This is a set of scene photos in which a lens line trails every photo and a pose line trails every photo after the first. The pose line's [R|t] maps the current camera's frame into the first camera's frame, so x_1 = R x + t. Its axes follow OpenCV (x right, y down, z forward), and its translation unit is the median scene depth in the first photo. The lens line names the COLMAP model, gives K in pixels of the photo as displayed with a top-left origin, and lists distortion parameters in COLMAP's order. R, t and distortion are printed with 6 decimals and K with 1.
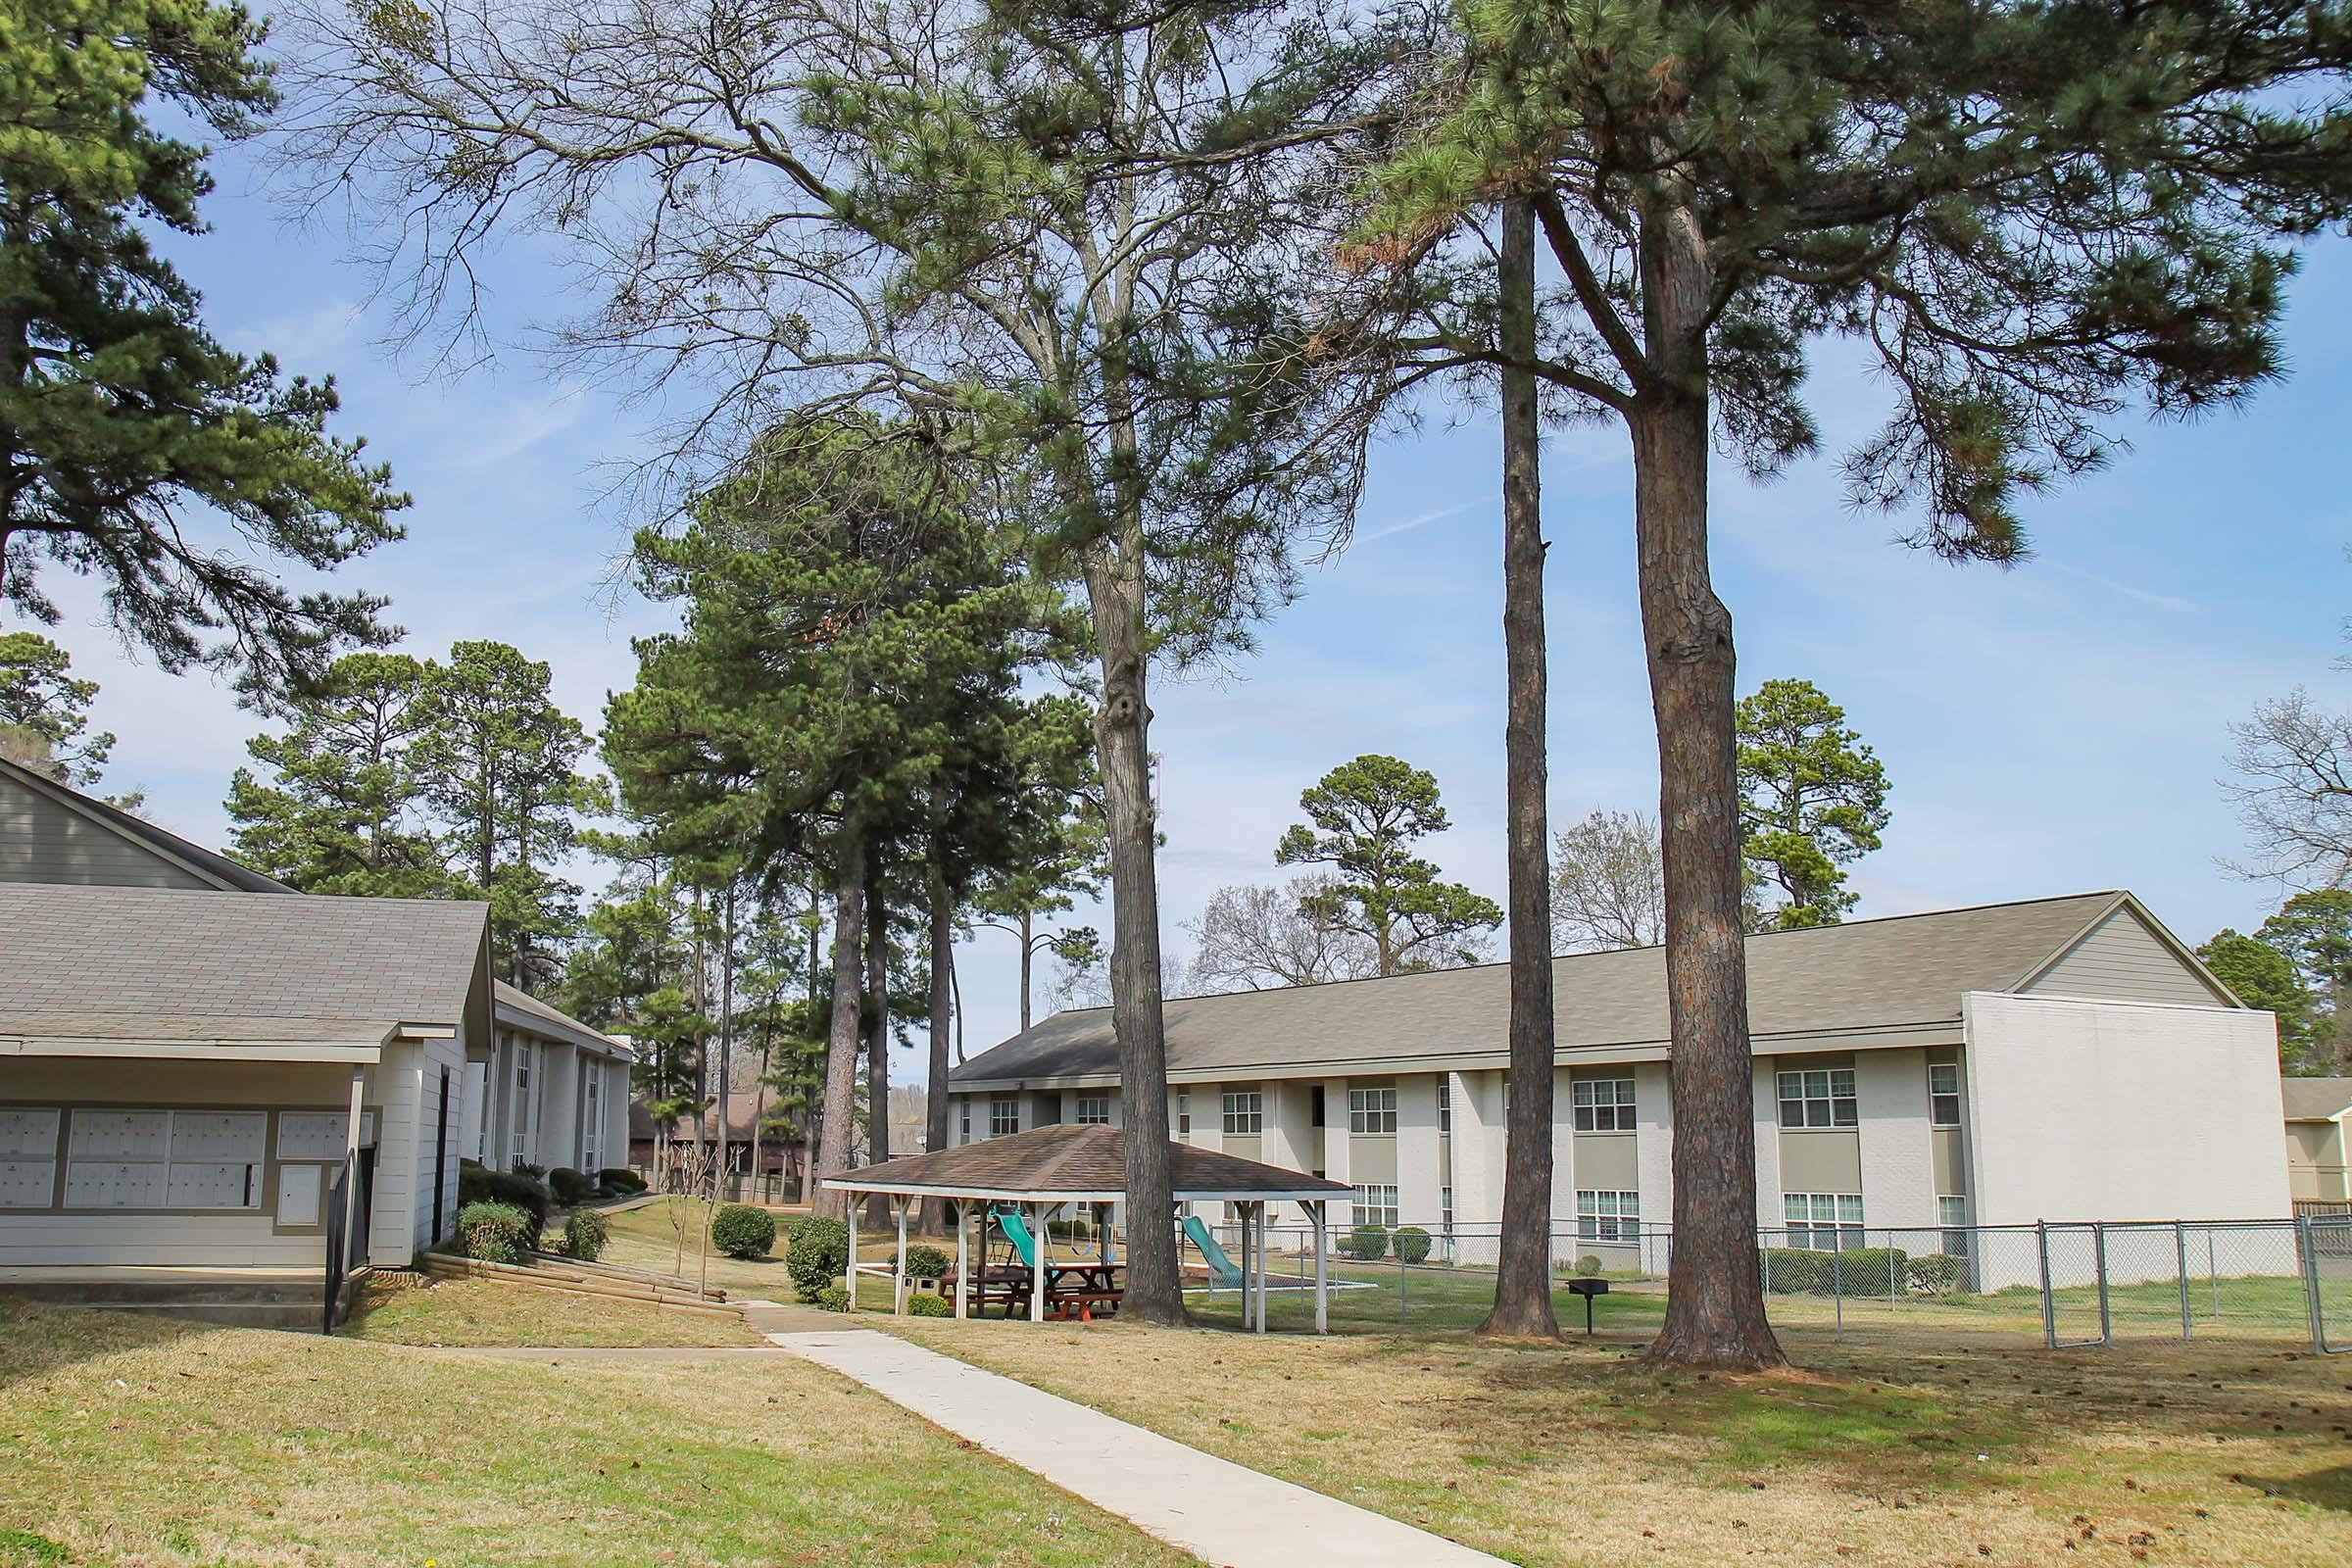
lens RADIAL K [[1856.6, 0, 1152.9], [0, 1856.6, 818.9], [0, 0, 1]] dist [-0.098725, 0.096452]
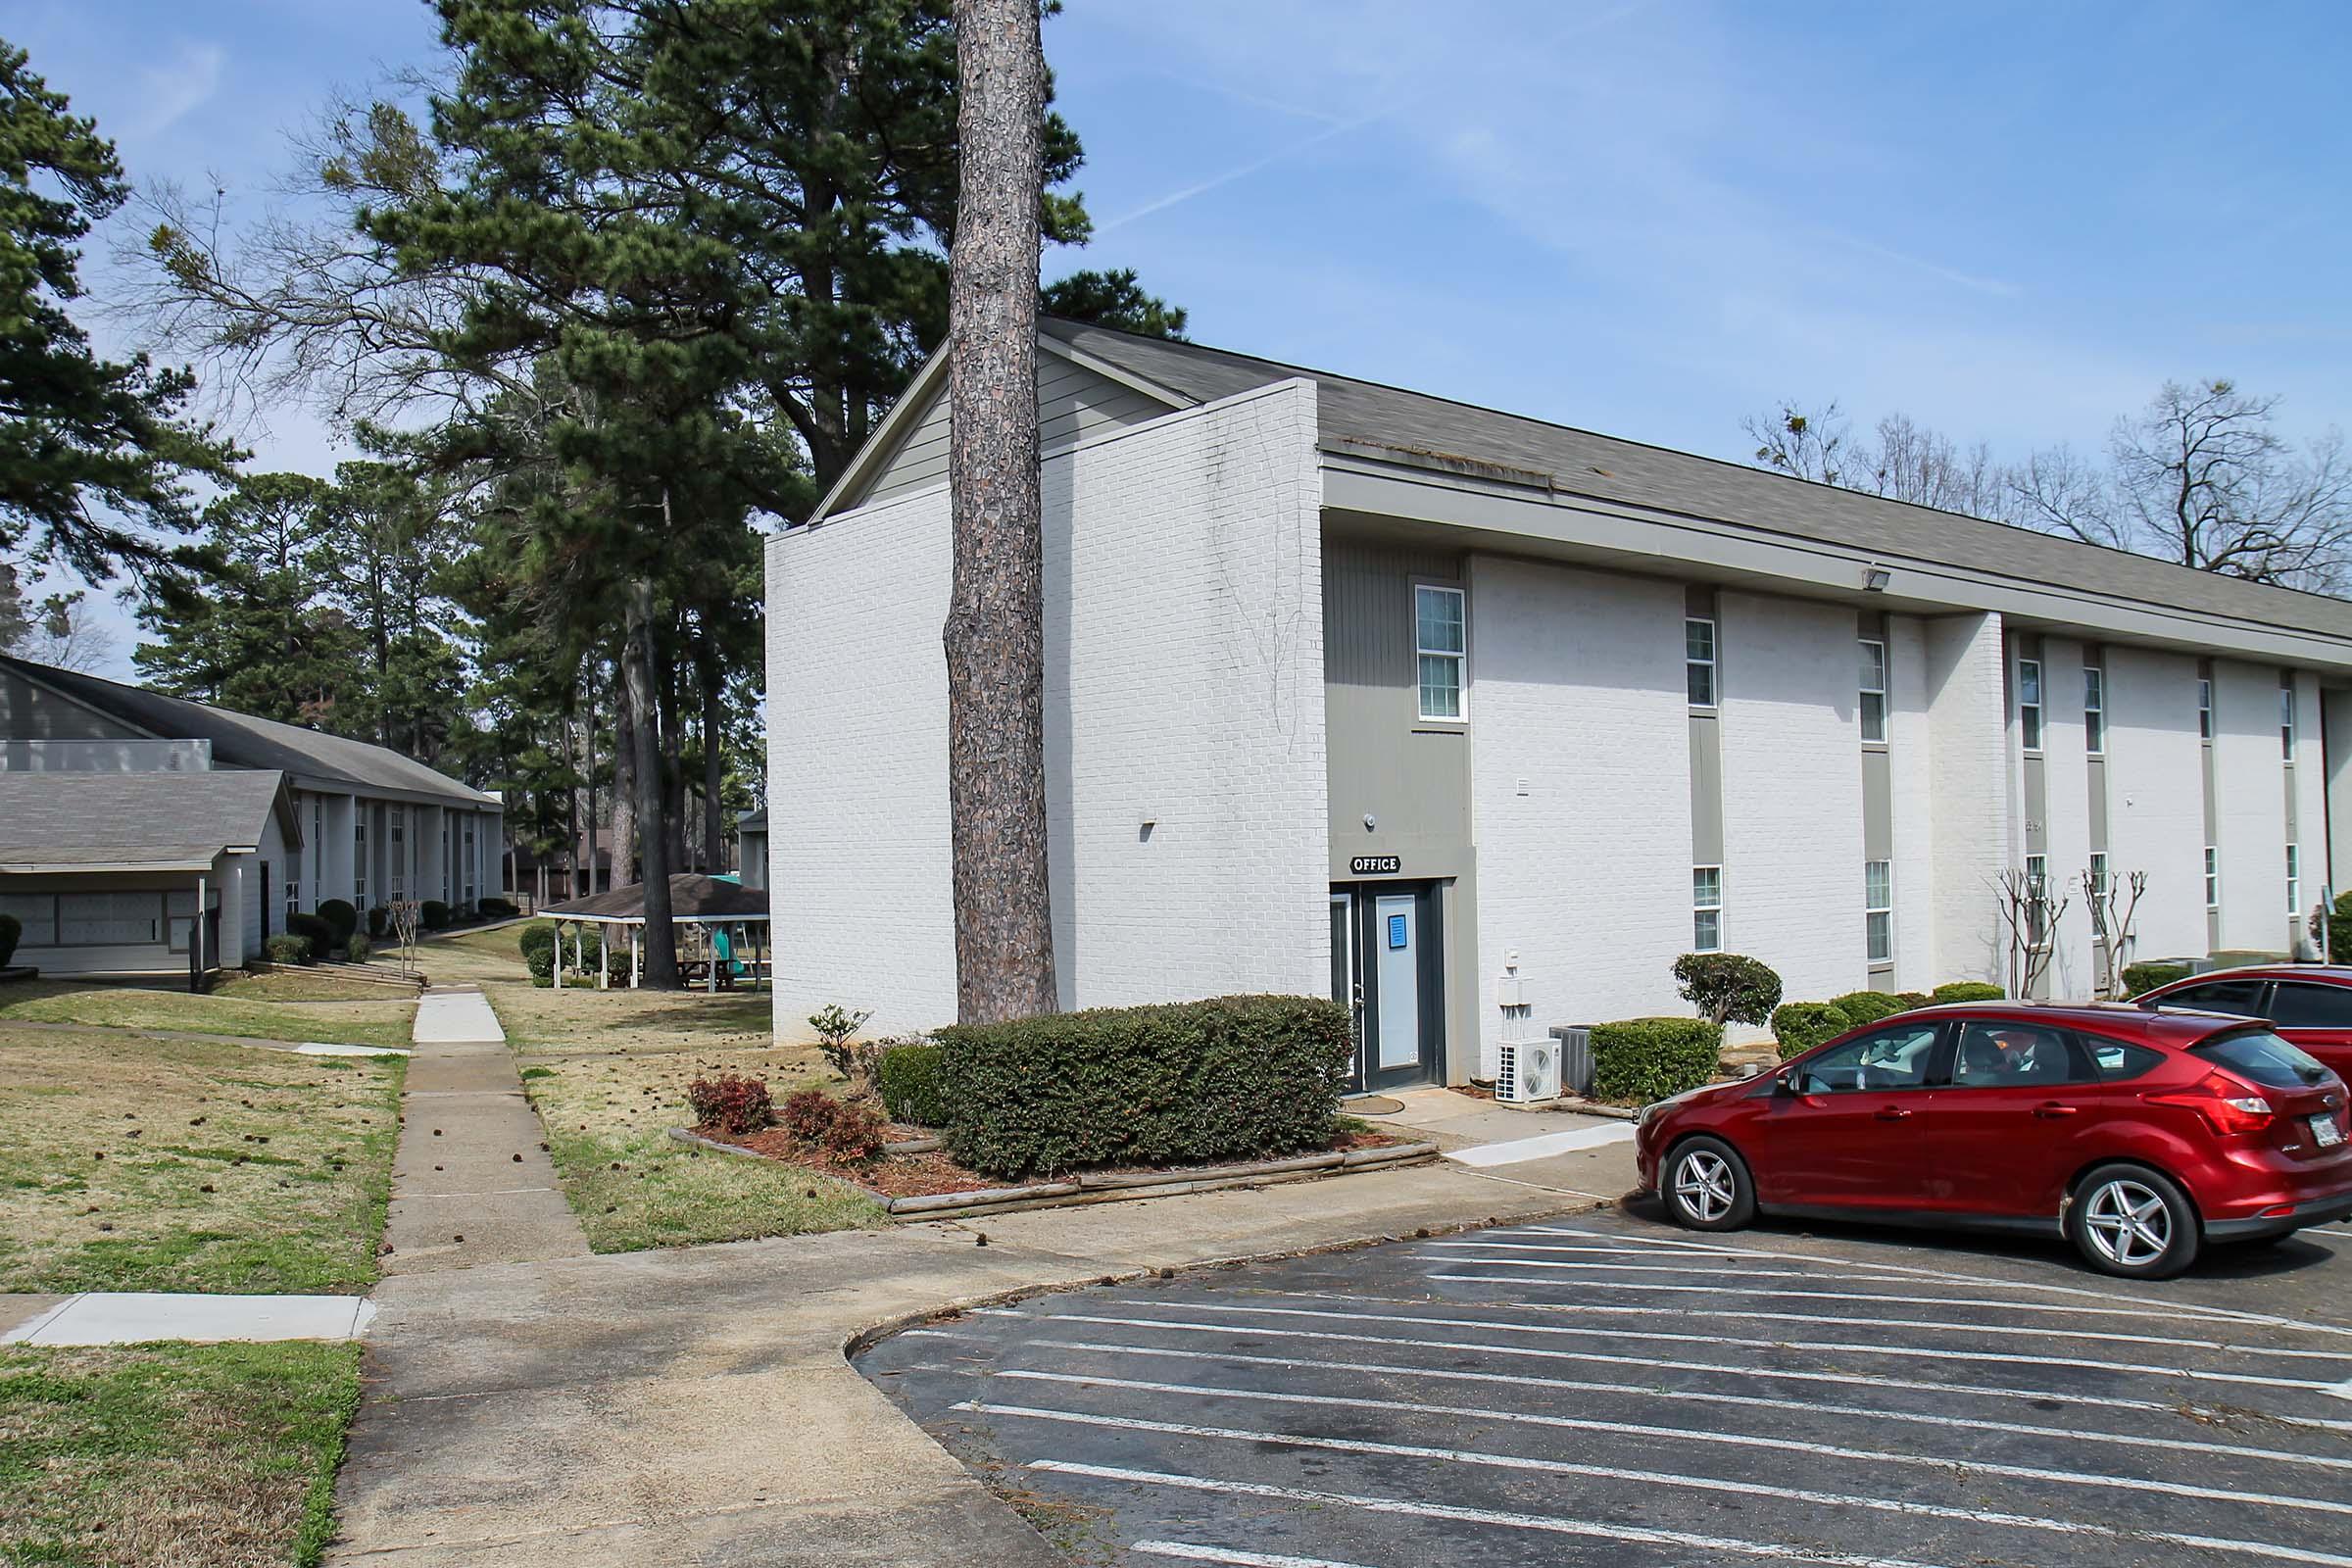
lens RADIAL K [[1856.6, 0, 1163.8], [0, 1856.6, 760.3], [0, 0, 1]] dist [-0.098725, 0.096452]
pose [[0.999431, -0.024718, 0.022970, 0.189944], [0.021601, 0.991636, 0.127244, -0.071134], [-0.025923, -0.126675, 0.991605, -0.327334]]
